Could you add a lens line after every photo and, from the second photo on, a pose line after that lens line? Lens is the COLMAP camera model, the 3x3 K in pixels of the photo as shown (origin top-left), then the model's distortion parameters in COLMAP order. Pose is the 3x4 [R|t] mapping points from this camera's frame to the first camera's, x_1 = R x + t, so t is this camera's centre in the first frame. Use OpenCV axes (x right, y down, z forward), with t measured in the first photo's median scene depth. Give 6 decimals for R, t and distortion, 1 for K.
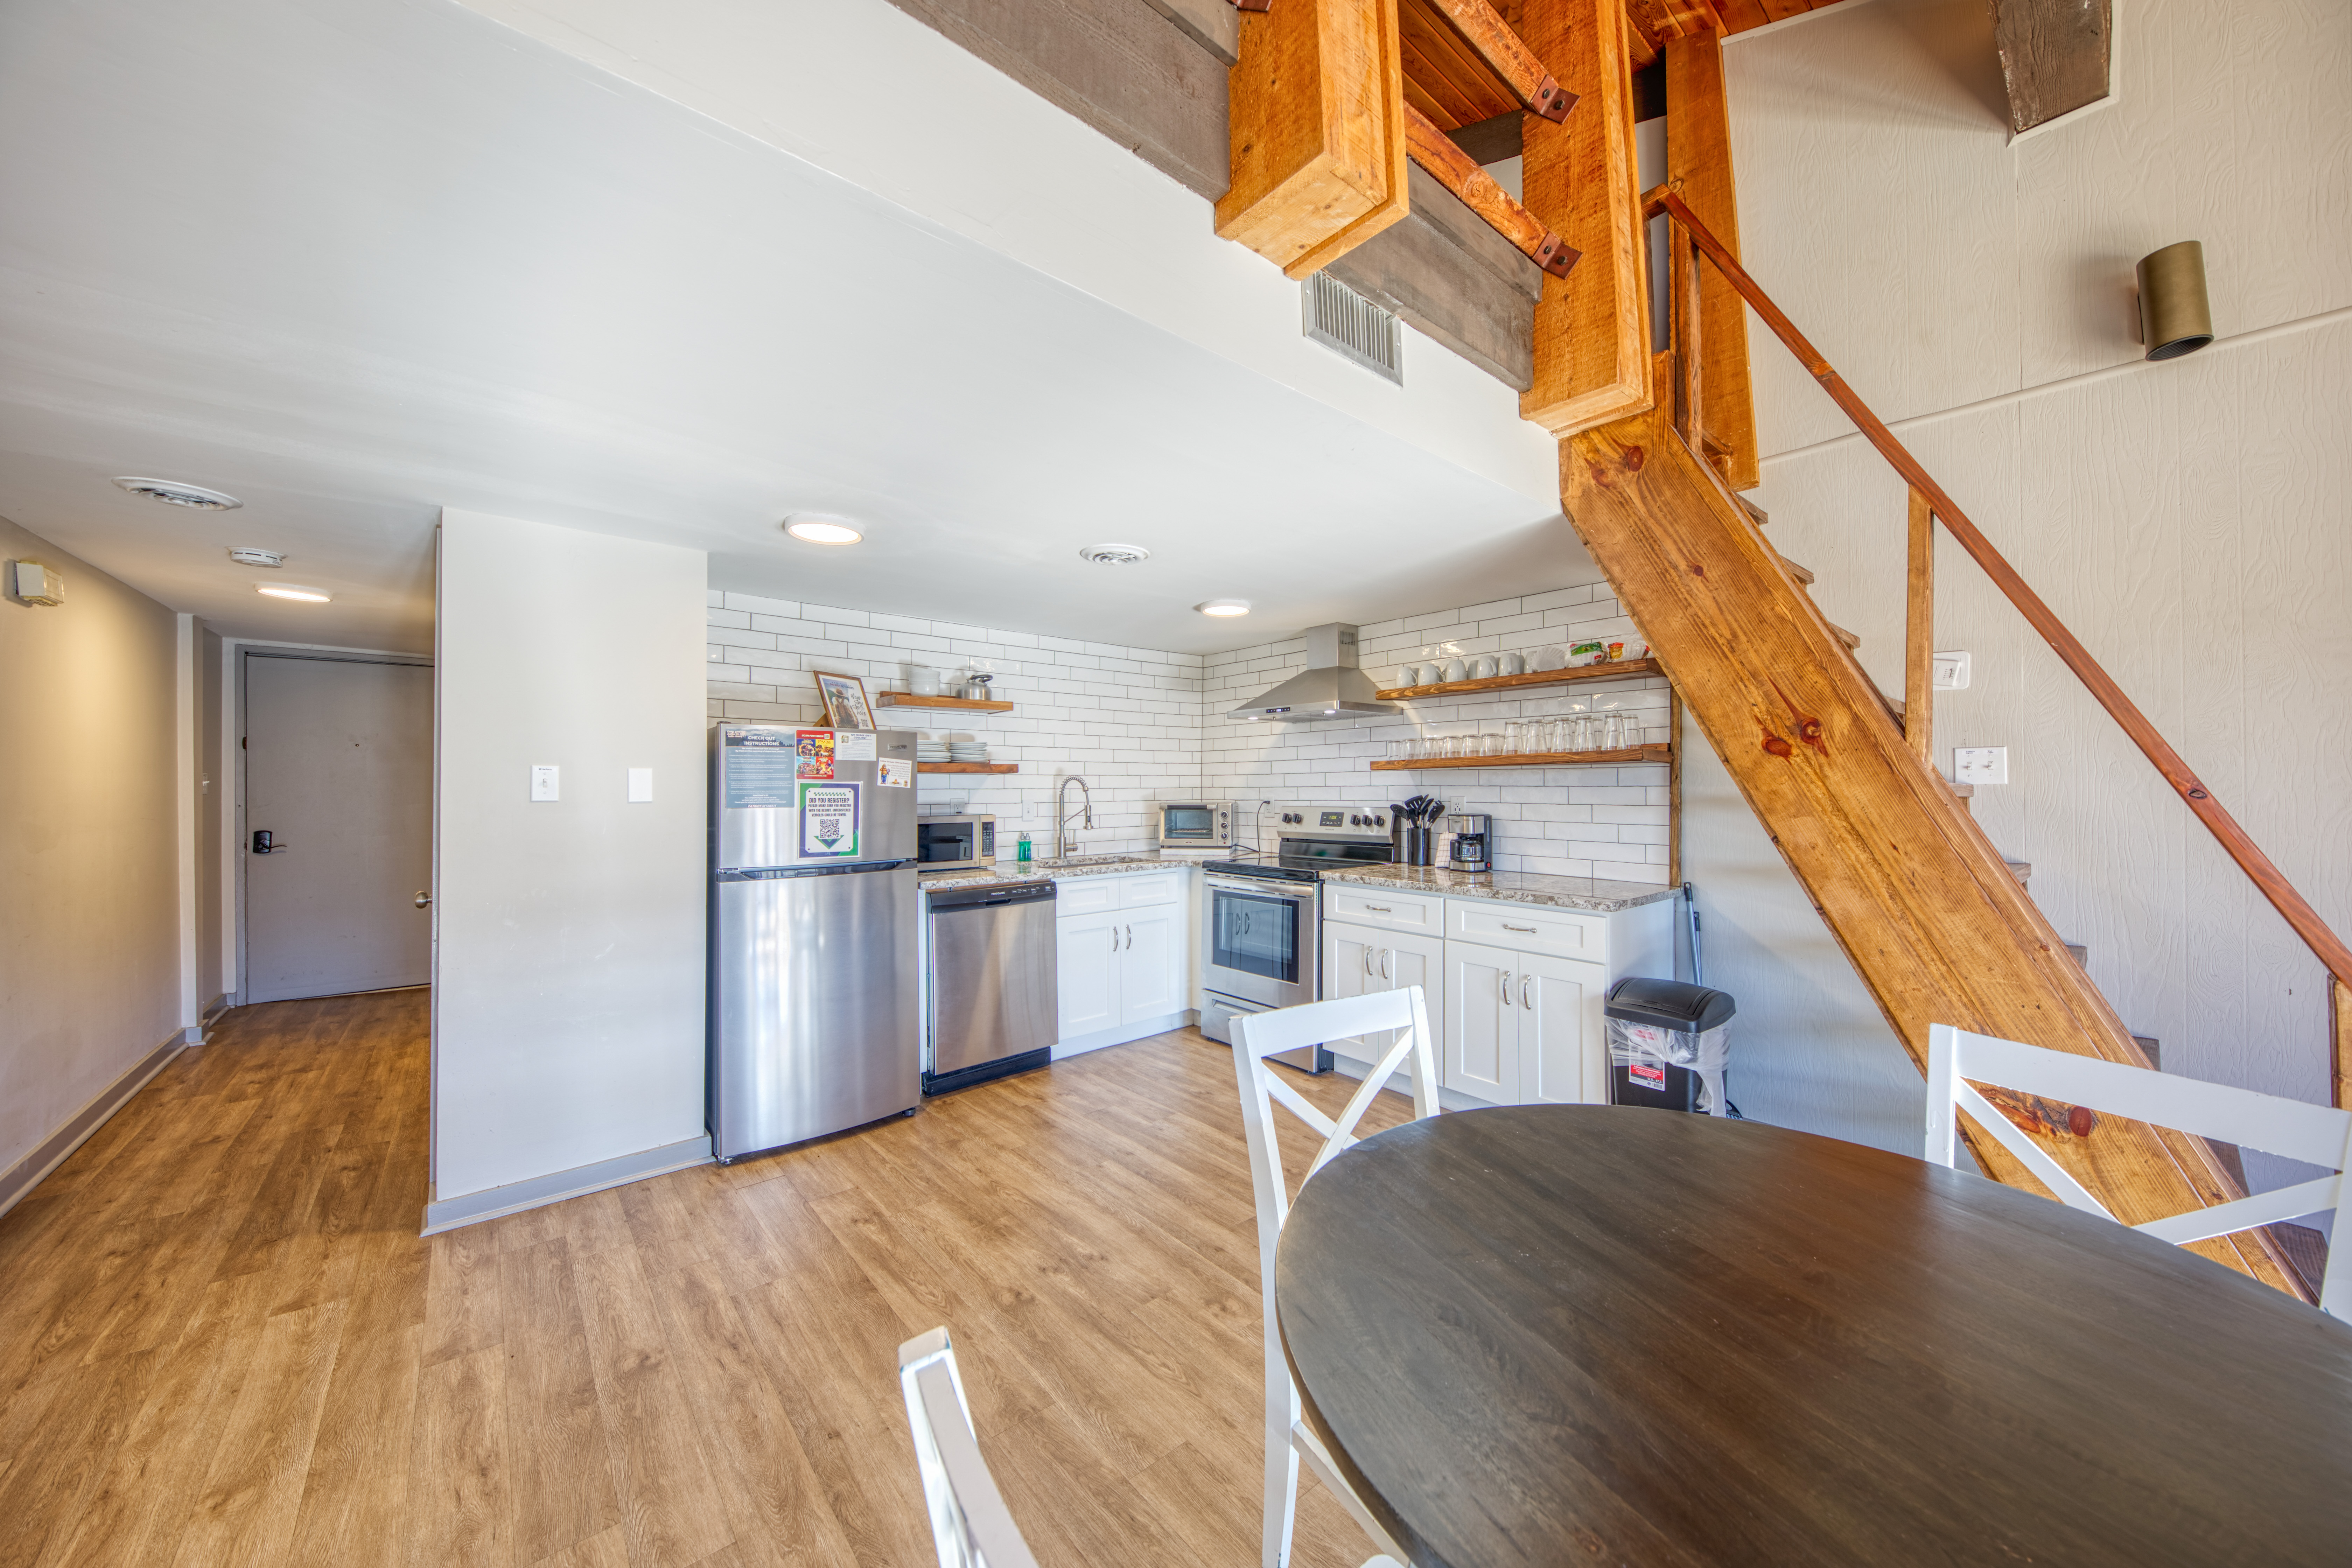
lens RADIAL K [[828.9, 0, 1184.9], [0, 828.9, 799.2], [0, 0, 1]] dist [0.025606, -0.007097]
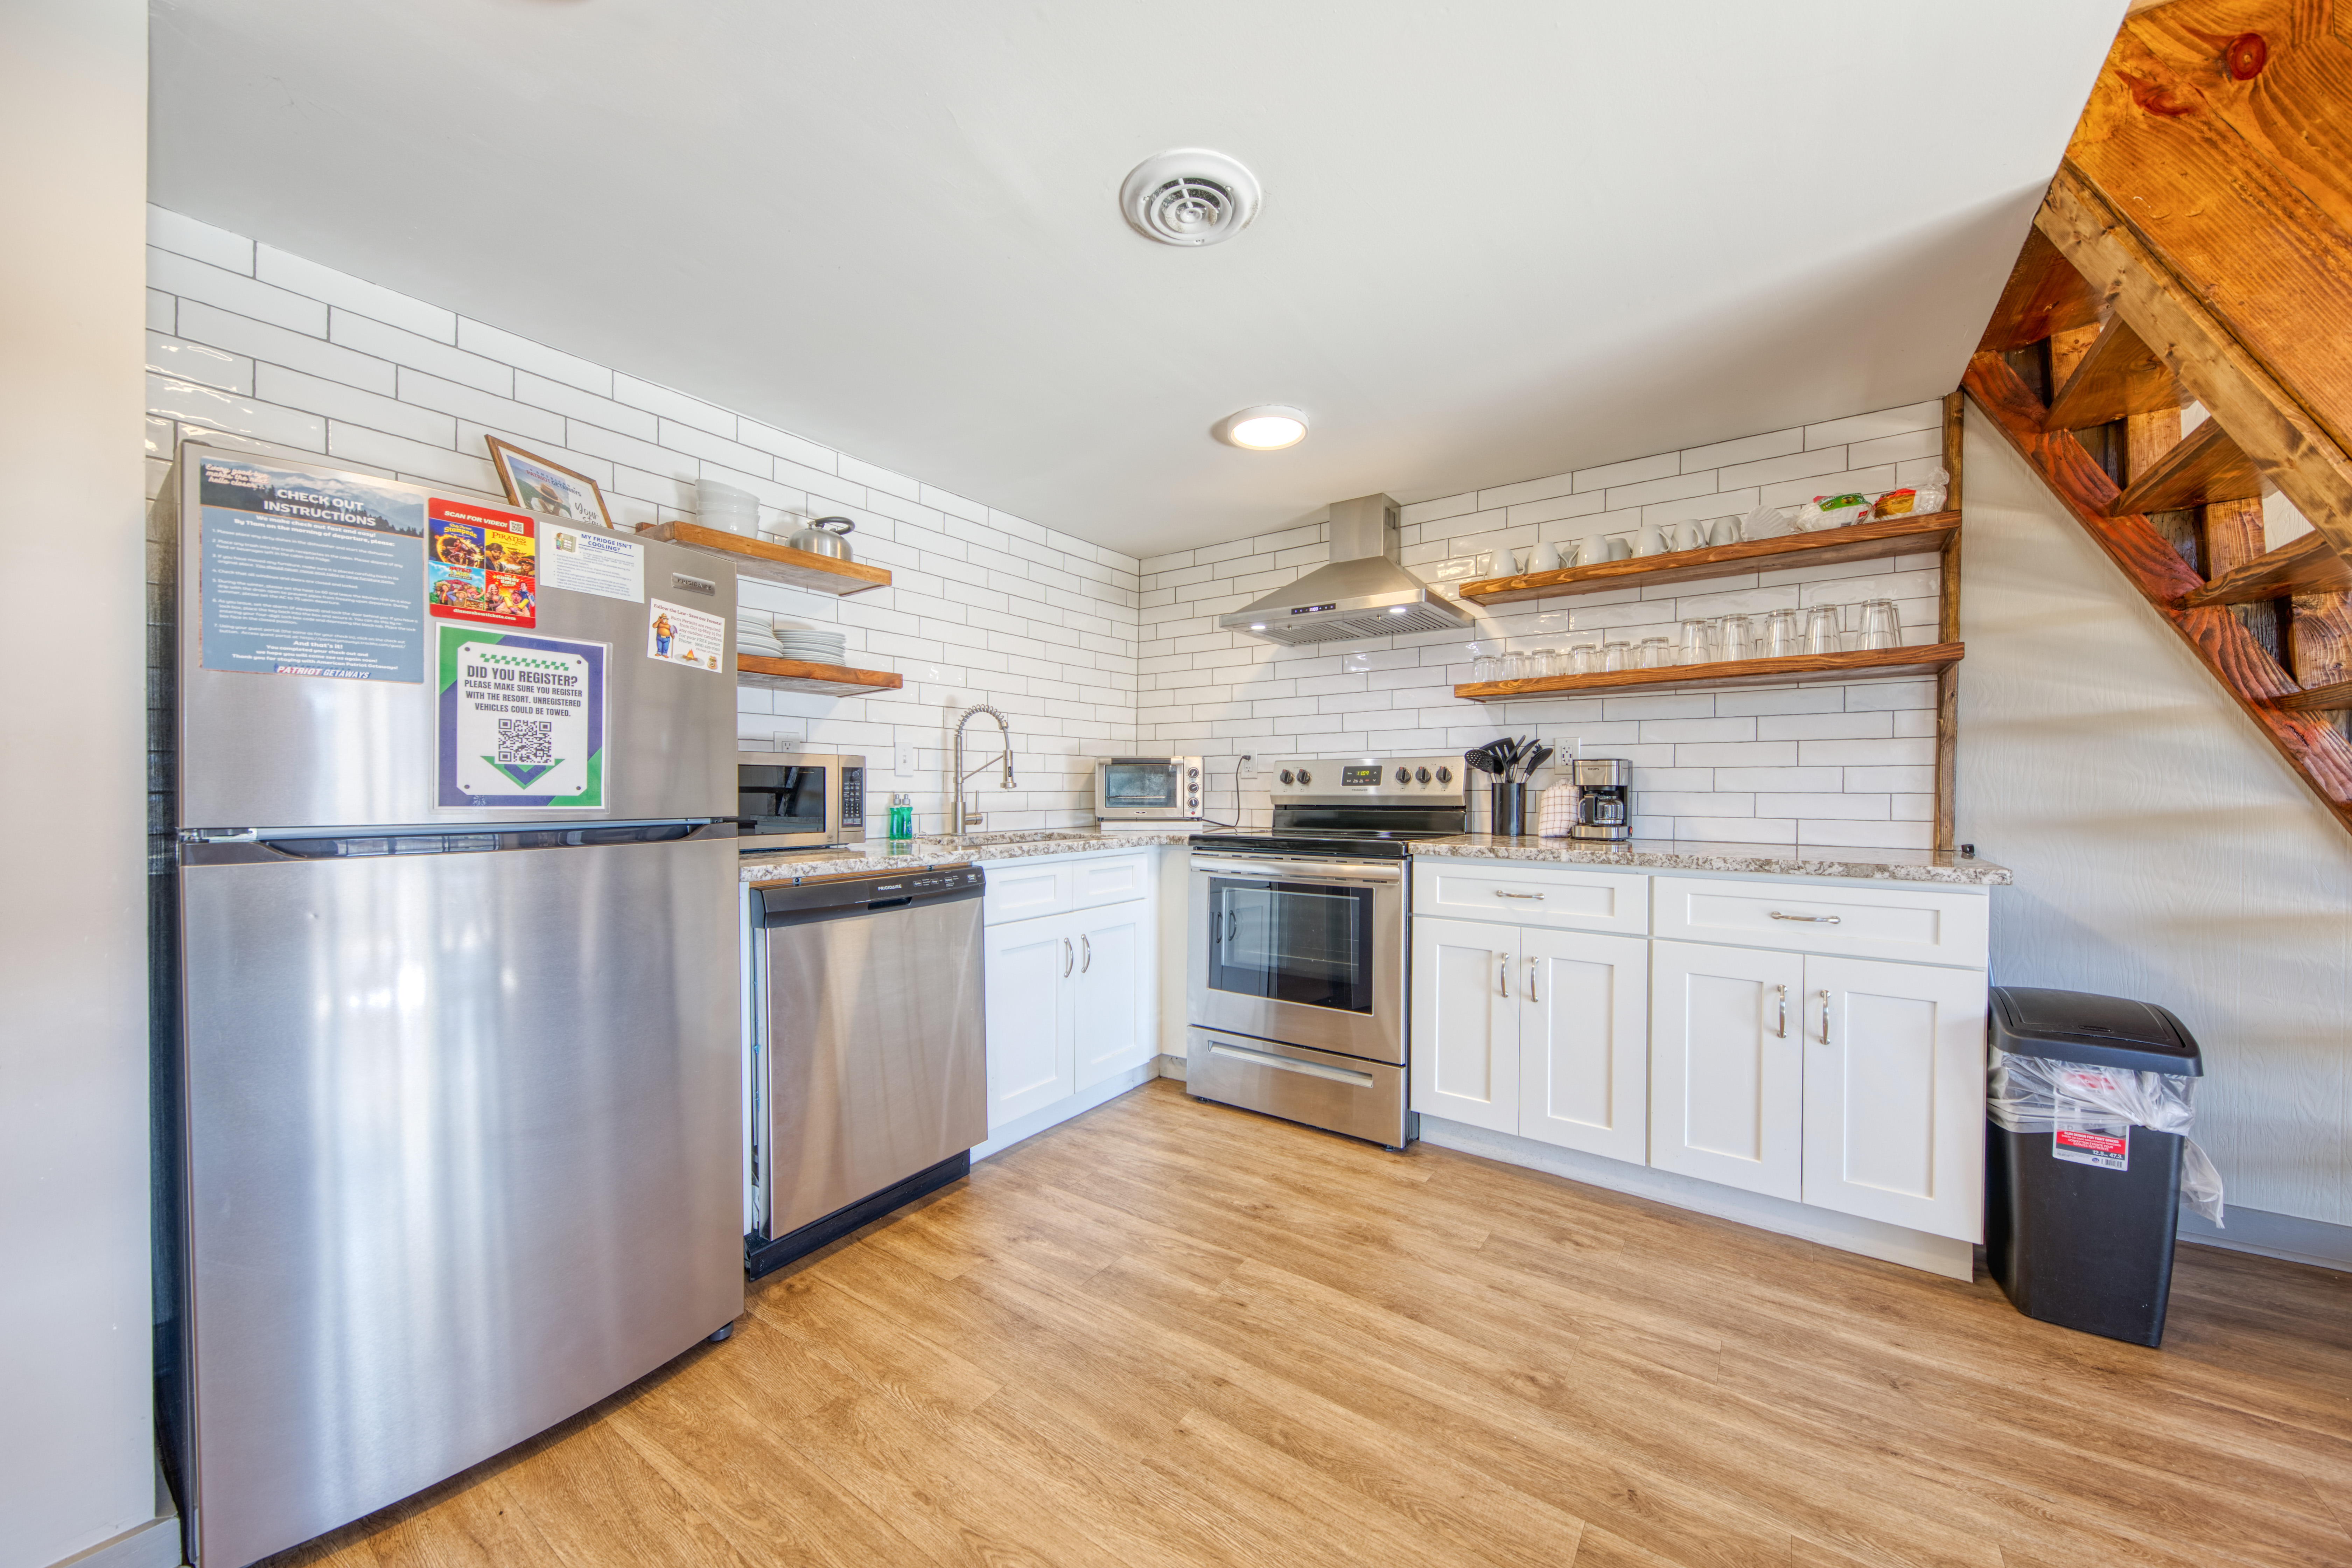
lens RADIAL K [[829.5, 0, 1203.8], [0, 829.5, 809.8], [0, 0, 1]] dist [0.019017, -0.007115]
pose [[0.963519, 0.000450, 0.267638, -0.168841], [-0.003534, 0.999933, 0.011041, 0.053530], [-0.267615, -0.011584, 0.963456, 0.403510]]
